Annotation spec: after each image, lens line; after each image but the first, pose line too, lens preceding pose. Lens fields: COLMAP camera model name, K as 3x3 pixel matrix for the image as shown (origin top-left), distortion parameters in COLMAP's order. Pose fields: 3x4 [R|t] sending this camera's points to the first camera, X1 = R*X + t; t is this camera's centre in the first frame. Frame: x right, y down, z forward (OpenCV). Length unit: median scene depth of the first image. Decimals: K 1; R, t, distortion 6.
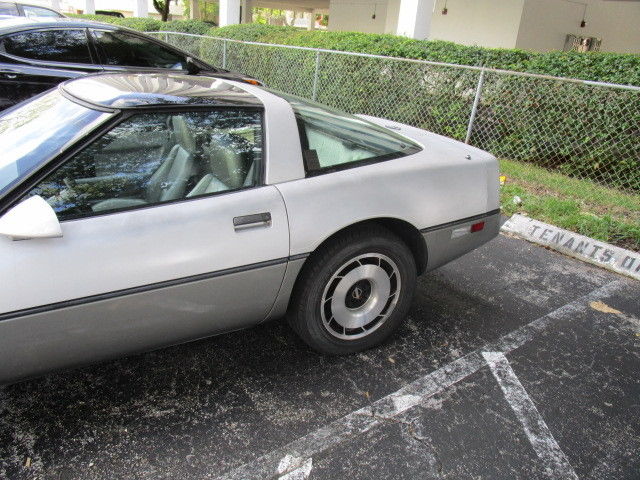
lens RADIAL K [[494.7, 0, 320.0], [0, 494.7, 240.0], [0, 0, 1]] dist [-0.020844, 0.007449]
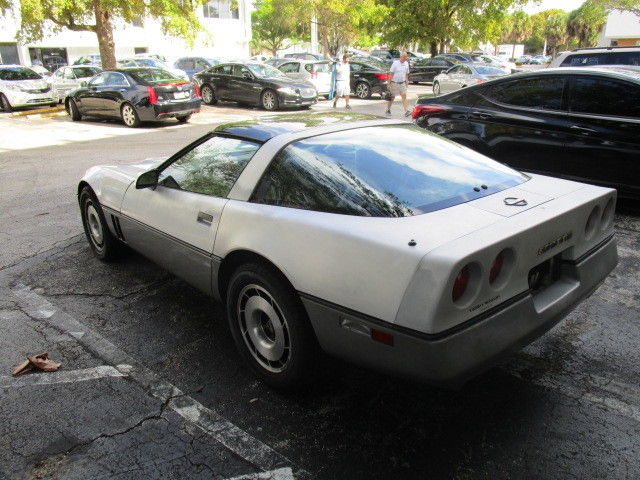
lens RADIAL K [[489.8, 0, 320.0], [0, 489.8, 240.0], [0, 0, 1]] dist [-0.029500, 0.000546]
pose [[0.235904, 0.263514, -0.935366, 1.021765], [-0.342113, 0.923433, 0.173869, -0.274290], [0.909565, 0.278984, 0.307993, 0.737012]]
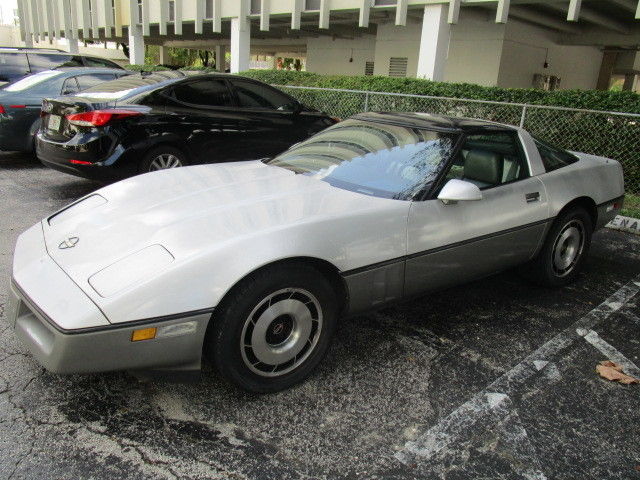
lens RADIAL K [[494.7, 0, 320.0], [0, 494.7, 240.0], [0, 0, 1]] dist [-0.020844, 0.007449]
pose [[0.993530, -0.047596, 0.103115, -0.858866], [0.054667, 0.996263, -0.066867, 0.148936], [-0.099547, 0.072072, 0.992419, -0.485954]]
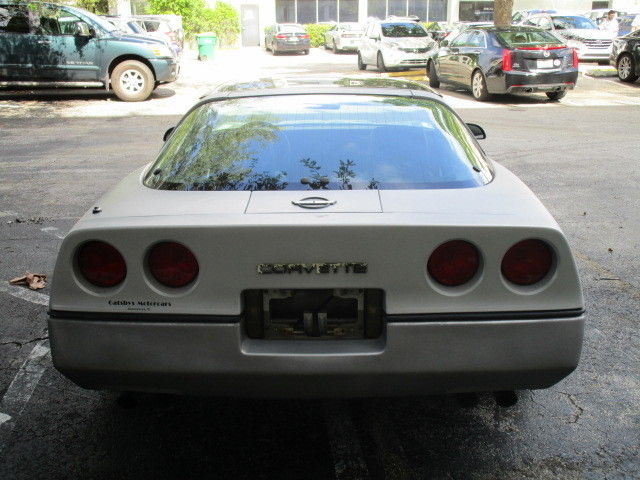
lens RADIAL K [[679.4, 0, 320.0], [0, 679.4, 240.0], [0, 0, 1]] dist [-0.060423, 0.008236]
pose [[-0.482665, 0.199547, -0.852770, 0.973784], [-0.358299, 0.843495, 0.400172, -0.621103], [0.799160, 0.498695, -0.335628, 1.671679]]
